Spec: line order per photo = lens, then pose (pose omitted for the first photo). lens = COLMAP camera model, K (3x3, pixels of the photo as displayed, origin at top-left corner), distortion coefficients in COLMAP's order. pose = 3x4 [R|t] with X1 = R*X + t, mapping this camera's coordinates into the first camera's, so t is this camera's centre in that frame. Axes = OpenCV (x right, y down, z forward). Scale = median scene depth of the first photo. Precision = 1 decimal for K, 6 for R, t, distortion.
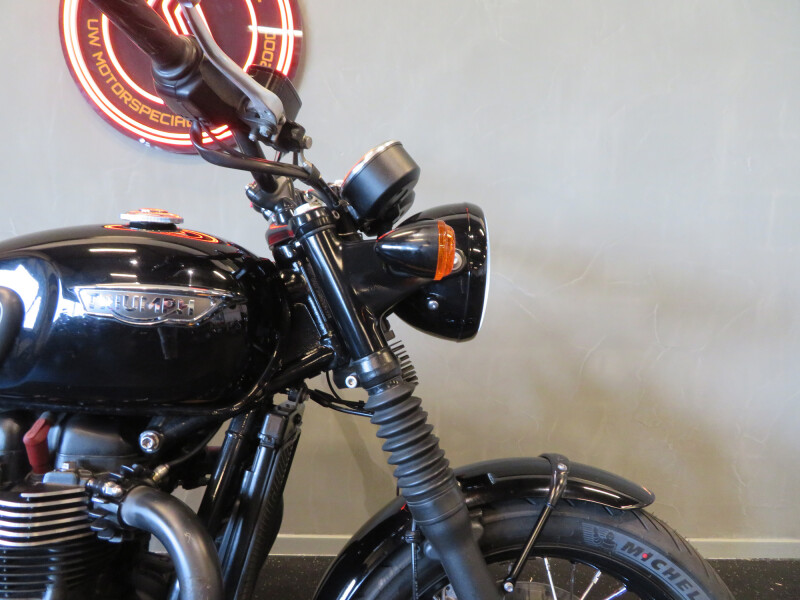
lens RADIAL K [[570.3, 0, 394.8], [0, 570.3, 299.2], [0, 0, 1]] dist [-0.007511, 0.003991]
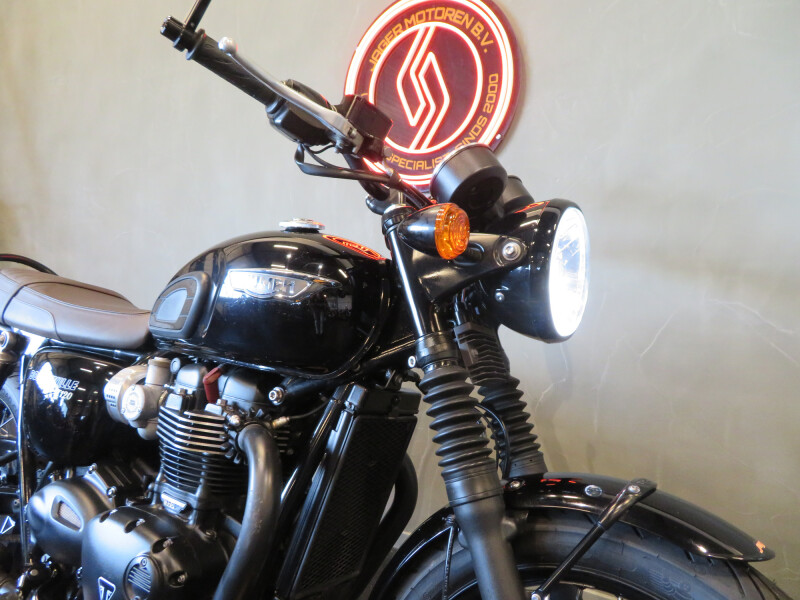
lens RADIAL K [[570.3, 0, 394.8], [0, 570.3, 299.2], [0, 0, 1]] dist [-0.007511, 0.003991]
pose [[0.827438, 0.023036, -0.561084, 0.480307], [-0.078337, 0.994124, -0.074709, 0.104703], [0.556066, 0.105771, 0.824381, 0.066105]]
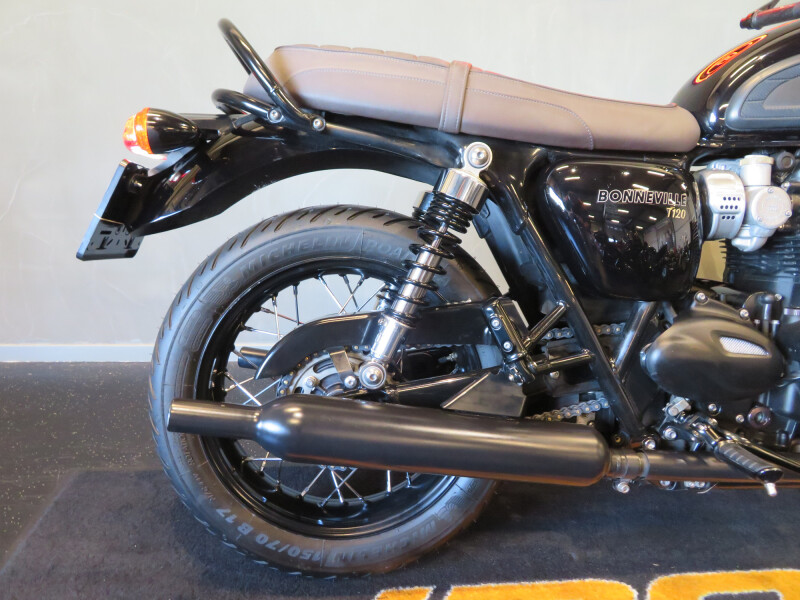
lens RADIAL K [[570.3, 0, 394.8], [0, 570.3, 299.2], [0, 0, 1]] dist [-0.007511, 0.003991]
pose [[0.999509, -0.025634, 0.018010, -1.593811], [0.022355, 0.986340, 0.163197, 0.276235], [-0.021947, -0.162714, 0.986429, -0.290123]]
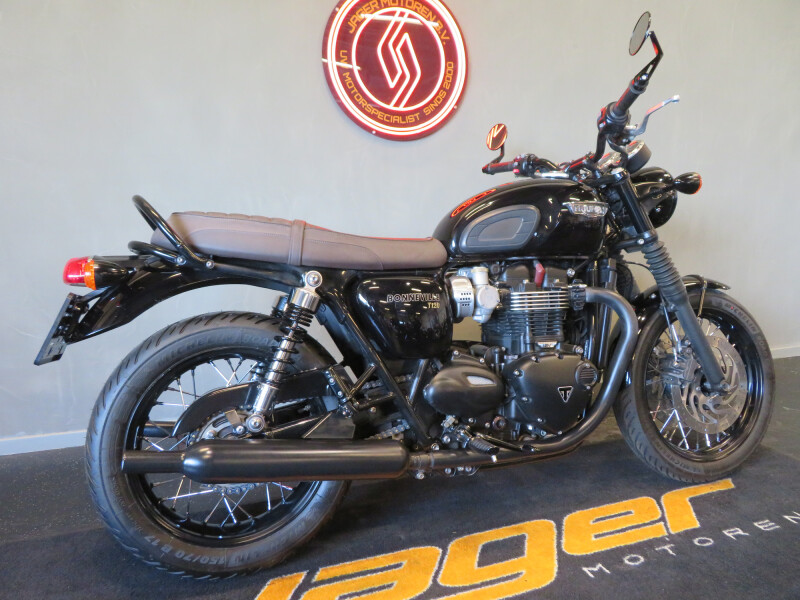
lens RADIAL K [[562.6, 0, 406.0], [0, 562.6, 302.4], [0, 0, 1]] dist [-0.018352, 0.002137]
pose [[0.950985, -0.084832, 0.297374, -1.659290], [0.070649, 0.995805, 0.058141, 0.181251], [-0.301059, -0.034282, 0.952989, -0.918379]]
